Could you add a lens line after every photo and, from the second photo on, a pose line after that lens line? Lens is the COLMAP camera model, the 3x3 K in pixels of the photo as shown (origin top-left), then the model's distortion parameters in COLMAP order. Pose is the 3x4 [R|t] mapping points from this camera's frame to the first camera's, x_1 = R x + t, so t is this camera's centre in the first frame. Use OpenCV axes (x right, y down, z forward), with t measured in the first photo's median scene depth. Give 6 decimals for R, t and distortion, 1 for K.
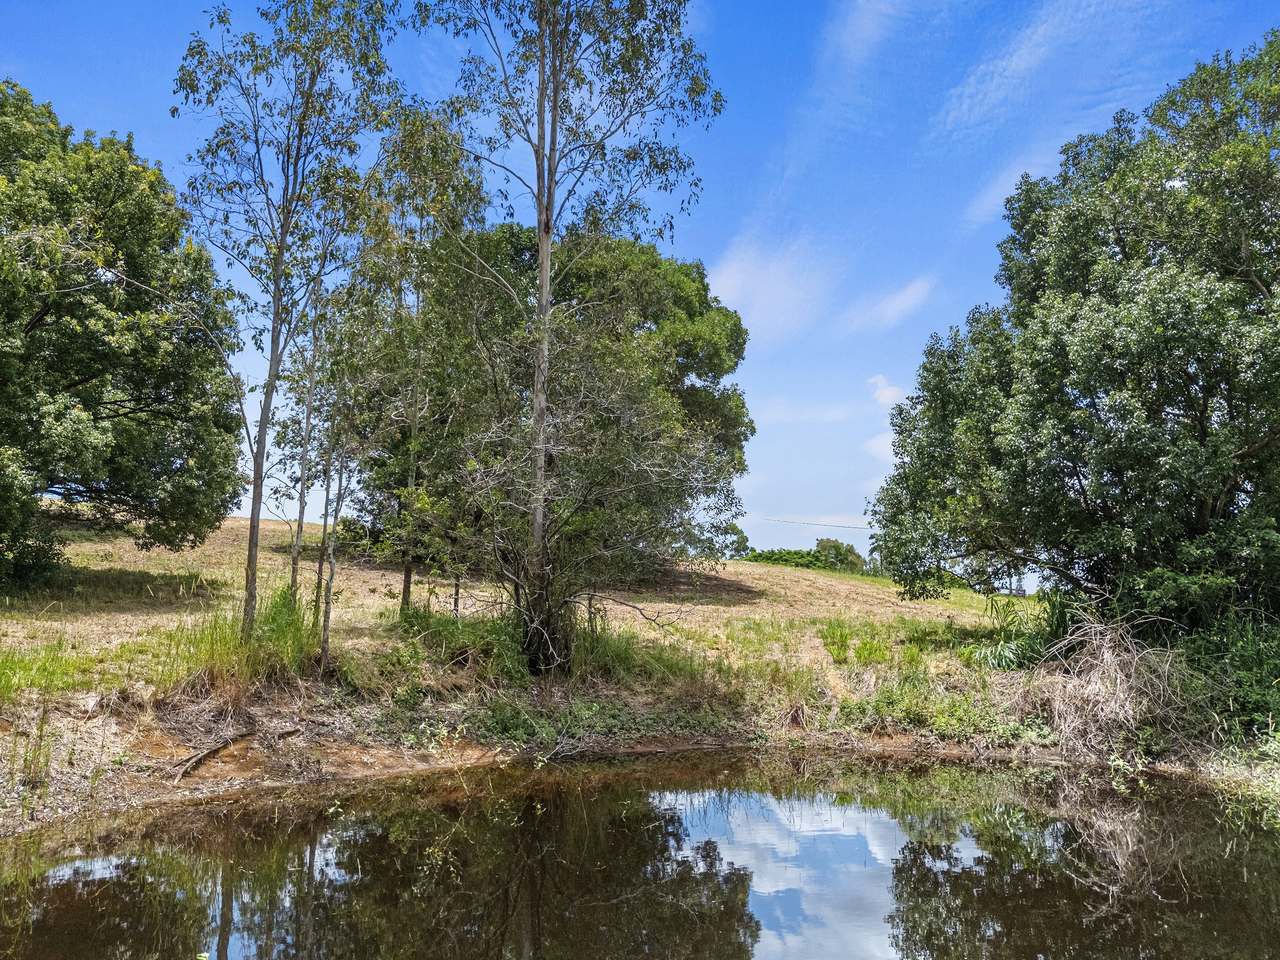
lens RADIAL K [[921.8, 0, 641.8], [0, 921.8, 503.3], [0, 0, 1]] dist [0.062965, -0.056139]
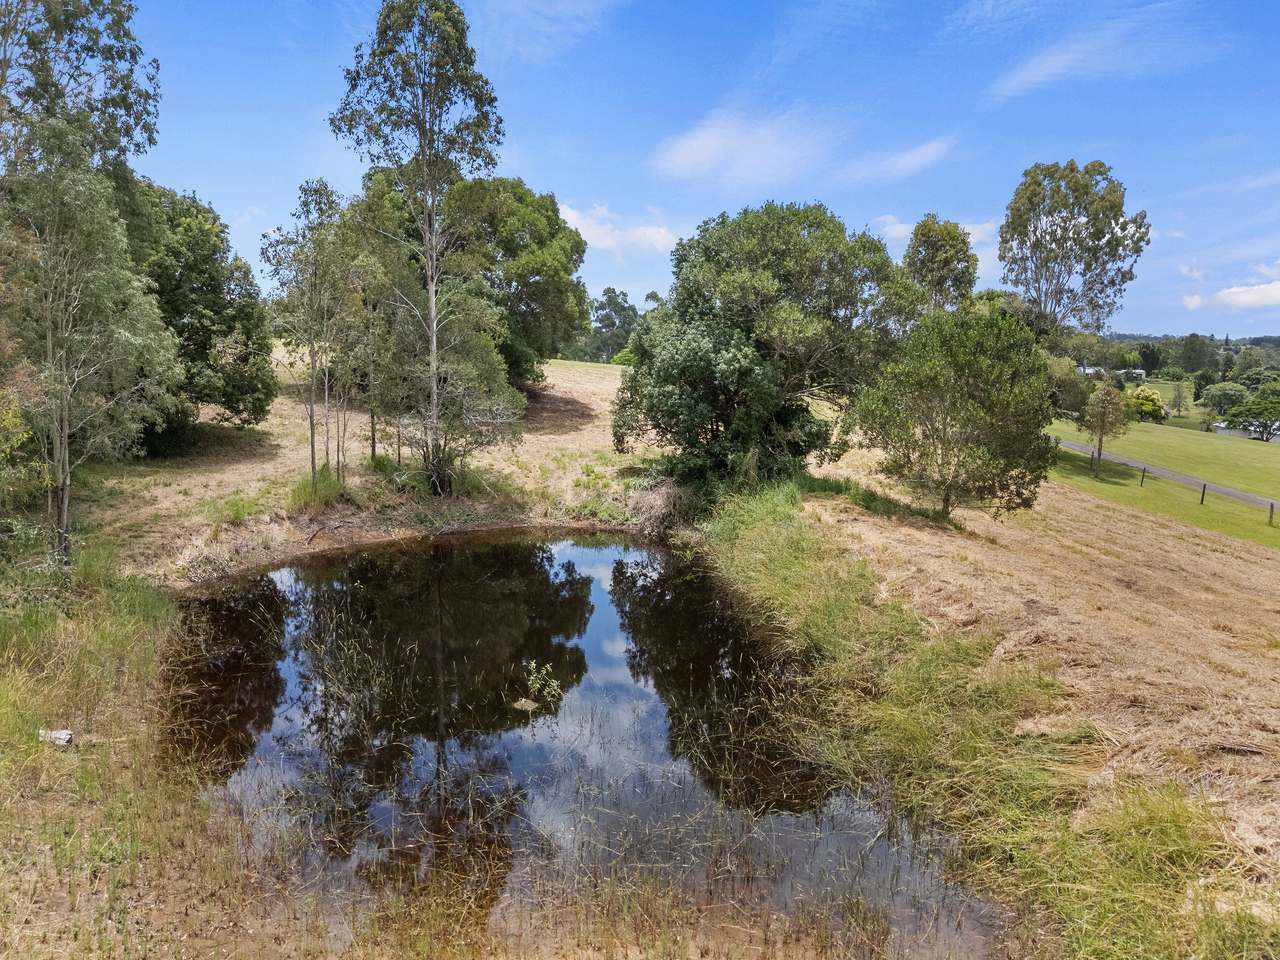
lens RADIAL K [[921.8, 0, 641.8], [0, 921.8, 503.3], [0, 0, 1]] dist [0.062965, -0.056139]
pose [[0.999069, -0.013661, 0.040913, 0.326431], [0.001611, 0.959678, 0.281097, -0.479323], [-0.043103, -0.280769, 0.958807, -1.333415]]
